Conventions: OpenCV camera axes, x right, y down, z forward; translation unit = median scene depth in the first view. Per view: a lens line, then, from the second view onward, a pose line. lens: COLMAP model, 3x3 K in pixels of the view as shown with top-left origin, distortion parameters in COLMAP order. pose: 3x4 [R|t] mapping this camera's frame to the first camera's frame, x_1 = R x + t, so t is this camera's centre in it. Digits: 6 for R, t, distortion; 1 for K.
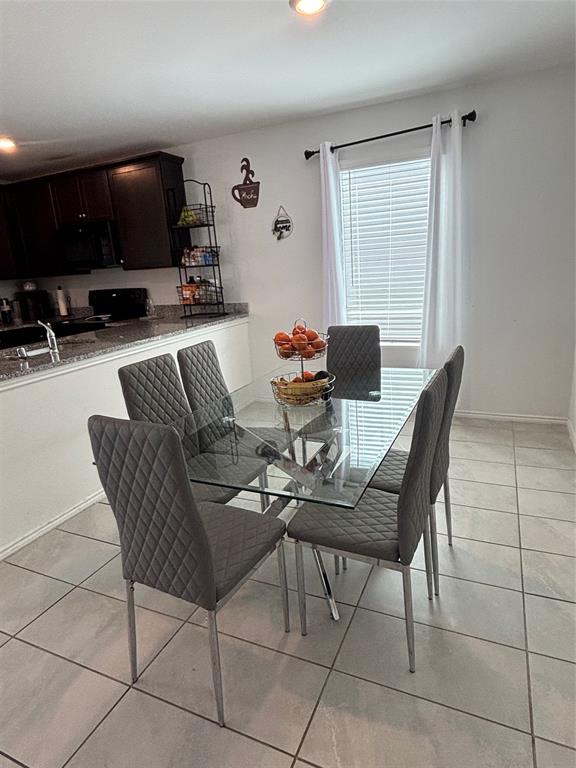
lens RADIAL K [[459.5, 0, 288.0], [0, 459.5, 384.0], [0, 0, 1]] dist [-0.006192, -0.002275]
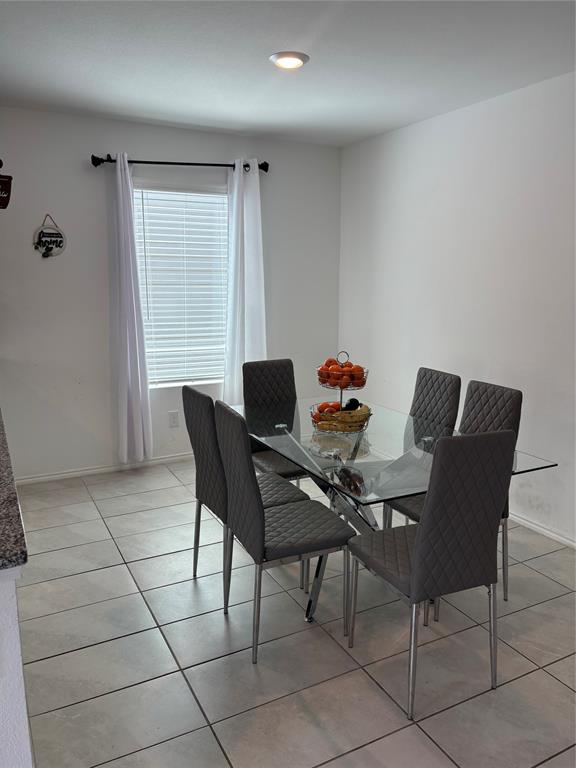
lens RADIAL K [[578.6, 0, 288.8], [0, 578.6, 395.6], [0, 0, 1]] dist [0.010136, -0.000807]
pose [[0.611875, -0.092790, 0.785493, -0.527171], [0.154417, 0.987999, -0.003574, -0.026011], [-0.775735, 0.123481, 0.618860, 0.130186]]
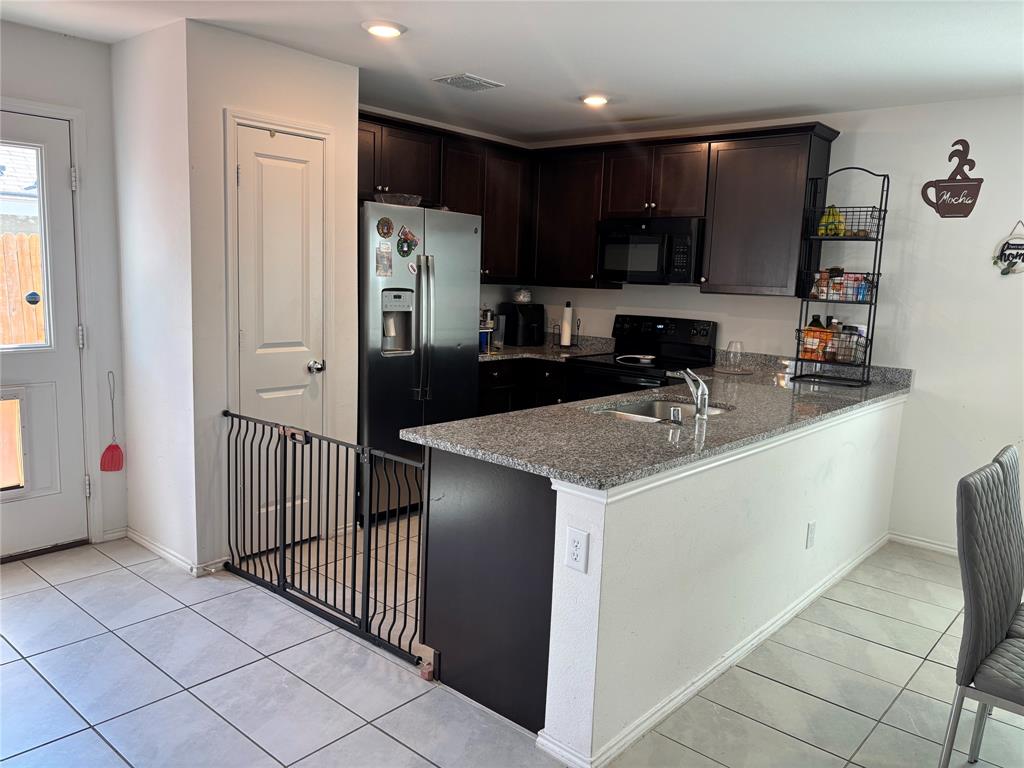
lens RADIAL K [[771.4, 0, 512.0], [0, 771.4, 384.0], [0, 0, 1]] dist [0.010136, -0.000807]
pose [[0.952641, 0.144576, -0.267532, -0.326998], [-0.174199, 0.980552, -0.090400, 0.022378], [0.249259, 0.132723, 0.959299, -0.089594]]
